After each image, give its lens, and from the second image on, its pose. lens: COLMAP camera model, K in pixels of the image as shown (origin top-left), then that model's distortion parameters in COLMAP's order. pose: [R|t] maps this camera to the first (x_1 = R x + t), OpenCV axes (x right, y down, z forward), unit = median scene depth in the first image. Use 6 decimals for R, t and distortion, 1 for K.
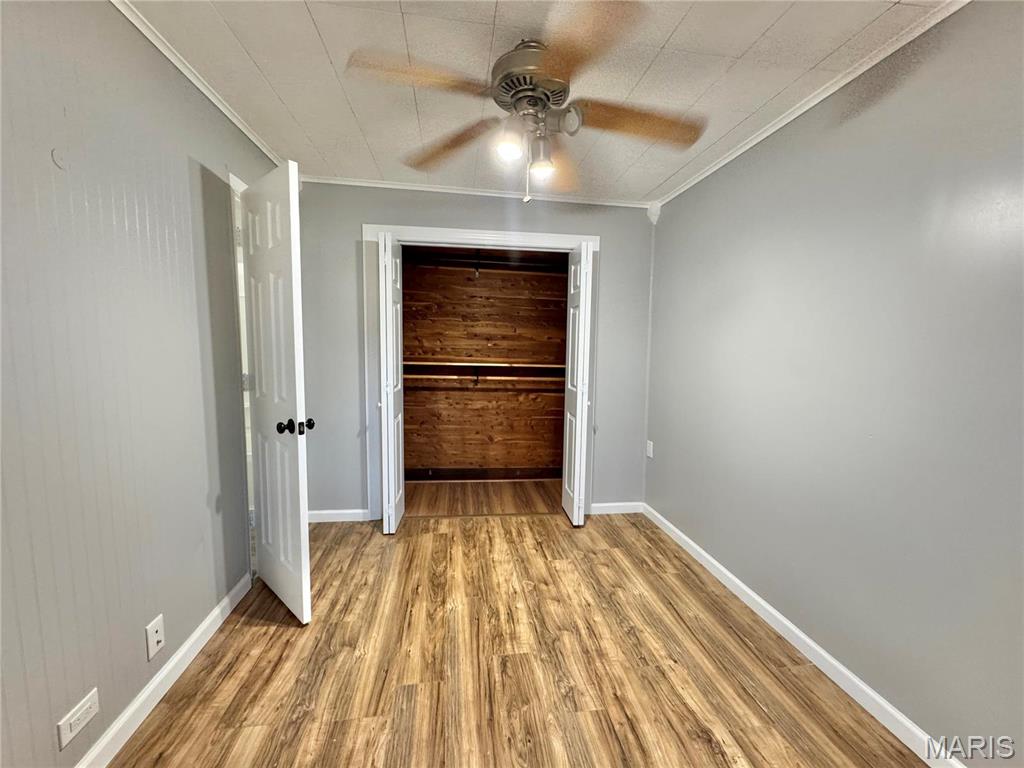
lens RADIAL K [[409.1, 0, 510.4], [0, 409.1, 384.5], [0, 0, 1]] dist [-0.003927, 0.000037]
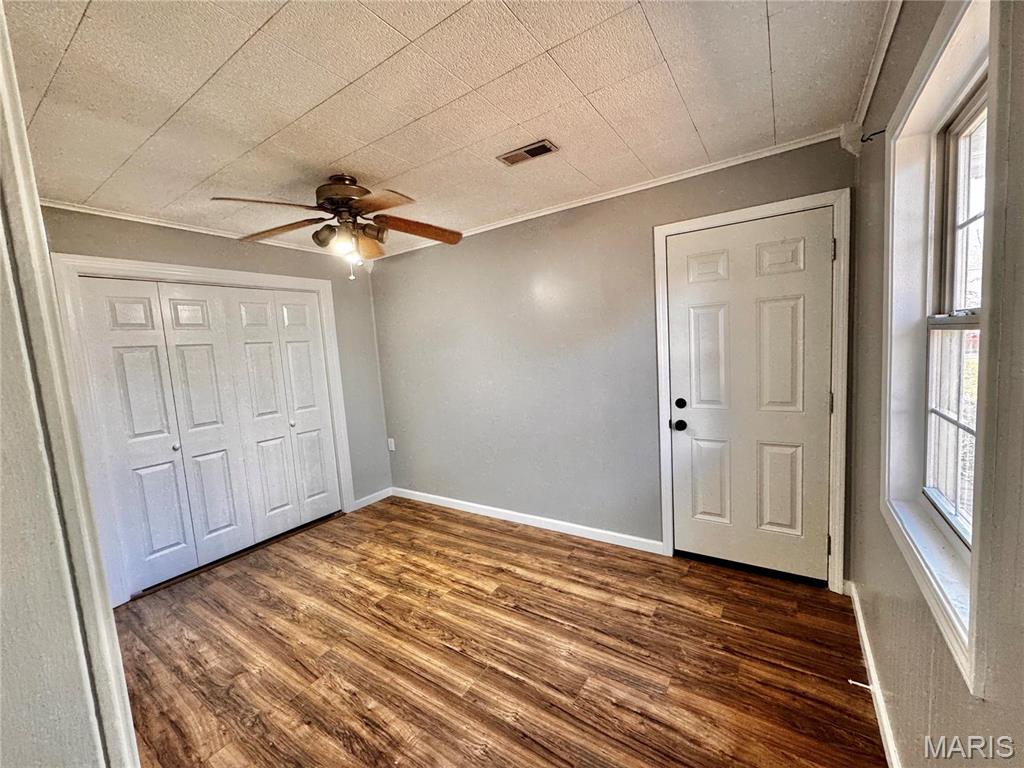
lens RADIAL K [[409.1, 0, 512.2], [0, 409.1, 386.3], [0, 0, 1]] dist [-0.003927, 0.000037]
pose [[0.660819, -0.131919, 0.738861, -0.649762], [0.147069, 0.988107, 0.044885, -0.051785], [-0.735995, 0.079002, 0.672361, -0.326369]]
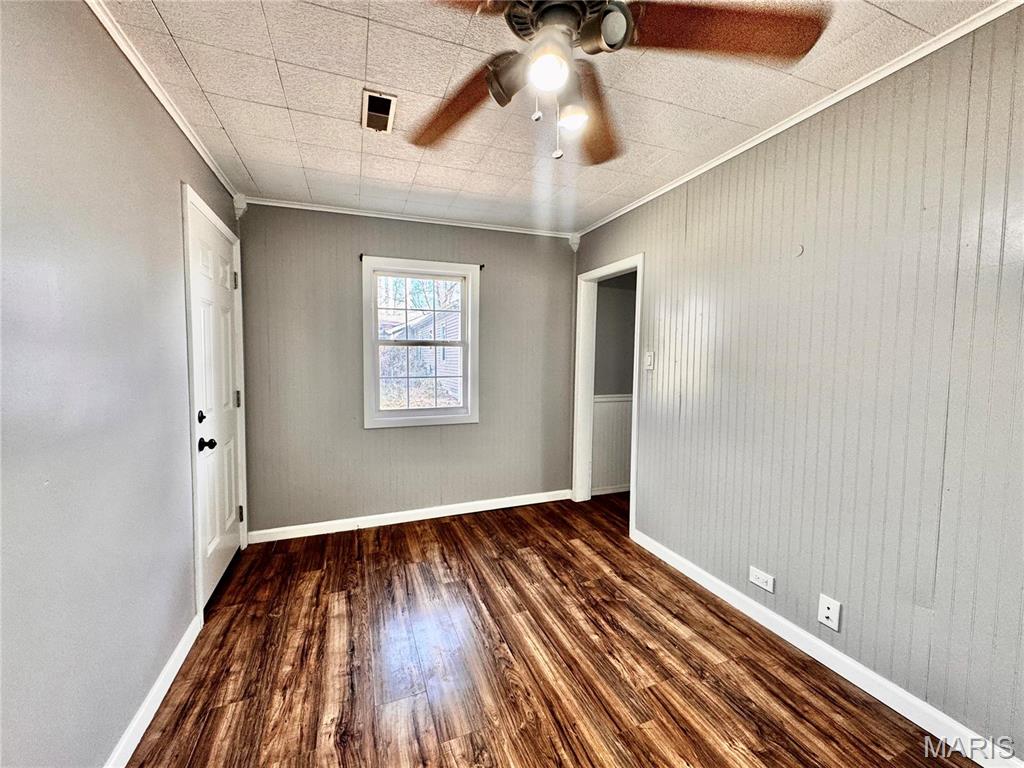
lens RADIAL K [[409.1, 0, 511.3], [0, 409.1, 381.6], [0, 0, 1]] dist [-0.003927, 0.000037]
pose [[-0.972876, -0.006802, -0.231228, 0.263562], [-0.042531, 0.987788, 0.149888, -0.154900], [0.227385, 0.155657, -0.961284, 1.611117]]
